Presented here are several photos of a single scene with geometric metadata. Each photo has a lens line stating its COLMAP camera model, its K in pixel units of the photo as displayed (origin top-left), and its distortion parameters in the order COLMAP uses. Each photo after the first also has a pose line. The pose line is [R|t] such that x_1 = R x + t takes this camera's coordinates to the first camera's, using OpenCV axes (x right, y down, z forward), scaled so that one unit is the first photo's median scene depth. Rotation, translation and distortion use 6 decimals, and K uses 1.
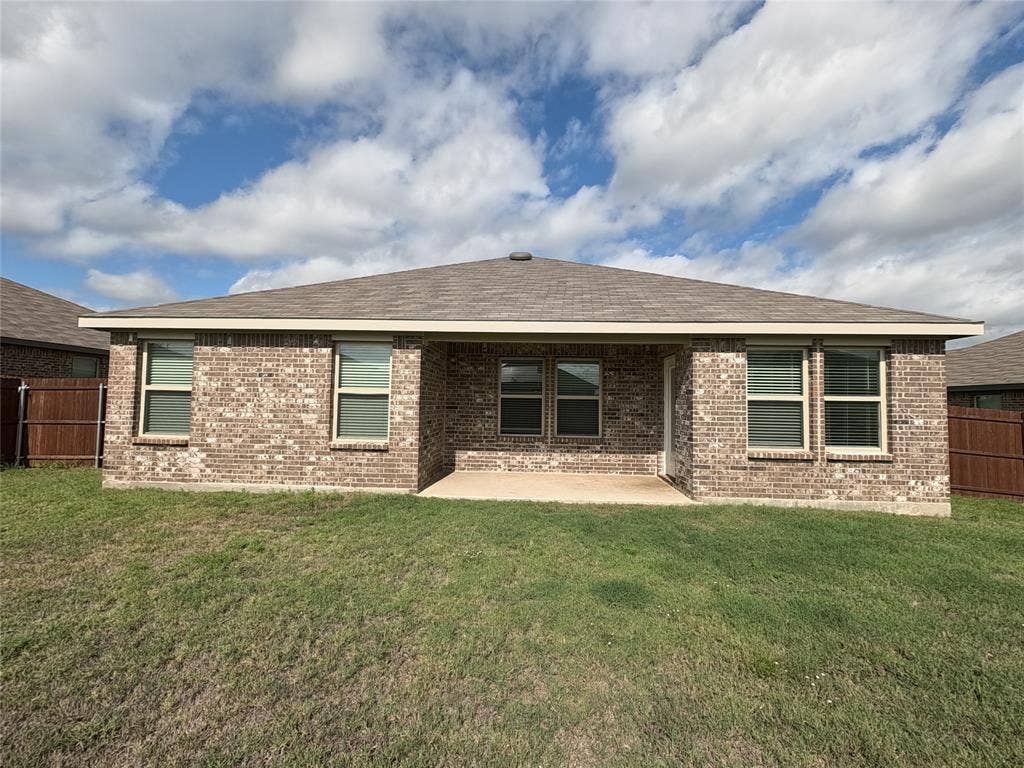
lens RADIAL K [[427.2, 0, 512.0], [0, 427.2, 384.0], [0, 0, 1]] dist [-0.001704, -0.000353]
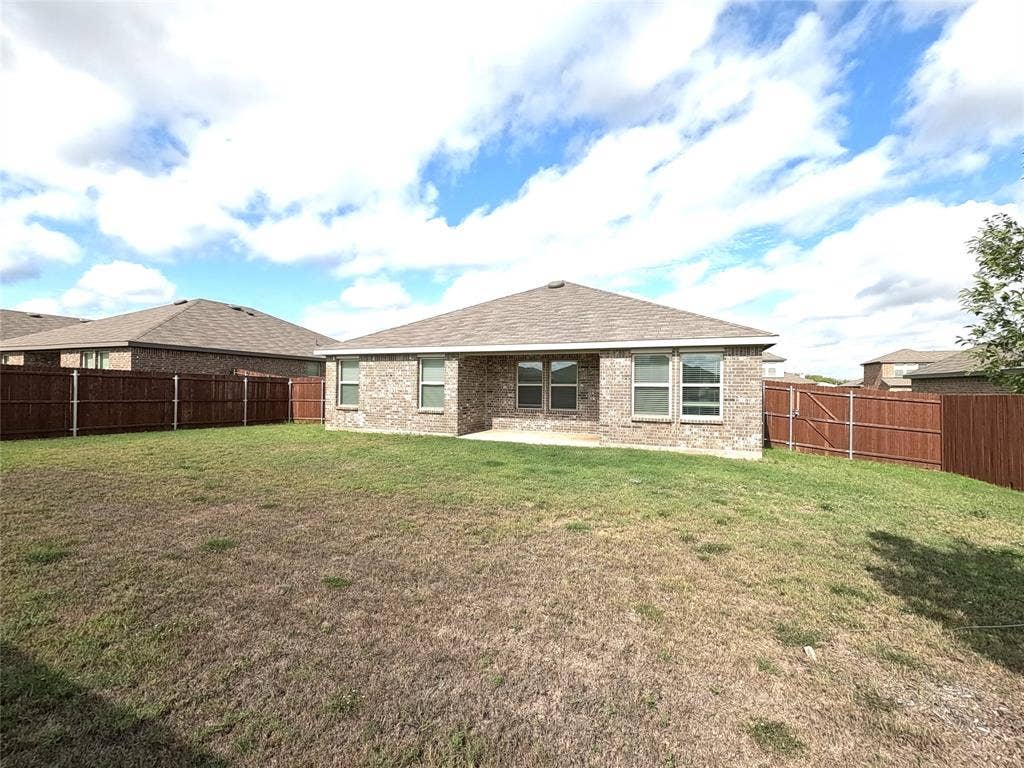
lens RADIAL K [[427.2, 0, 512.0], [0, 427.2, 384.0], [0, 0, 1]] dist [-0.001704, -0.000353]
pose [[0.942713, -0.009158, -0.333479, 0.630736], [0.019963, 0.999380, 0.028991, -0.028118], [0.333007, -0.033987, 0.942312, -0.691237]]
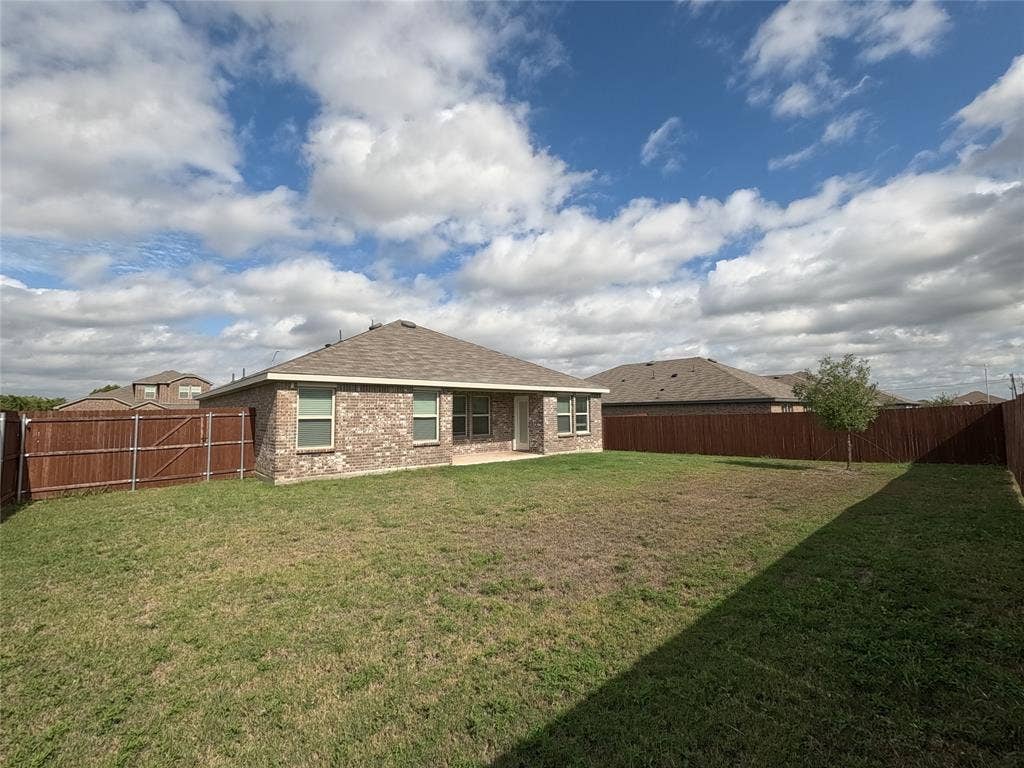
lens RADIAL K [[450.0, 0, 527.1], [0, 450.0, 384.3], [0, 0, 1]] dist [0.001440, 0.000014]
pose [[0.689640, 0.022153, 0.723814, -1.527980], [-0.011886, 0.999744, -0.019273, -0.093843], [-0.724055, 0.004689, 0.689726, -0.755365]]
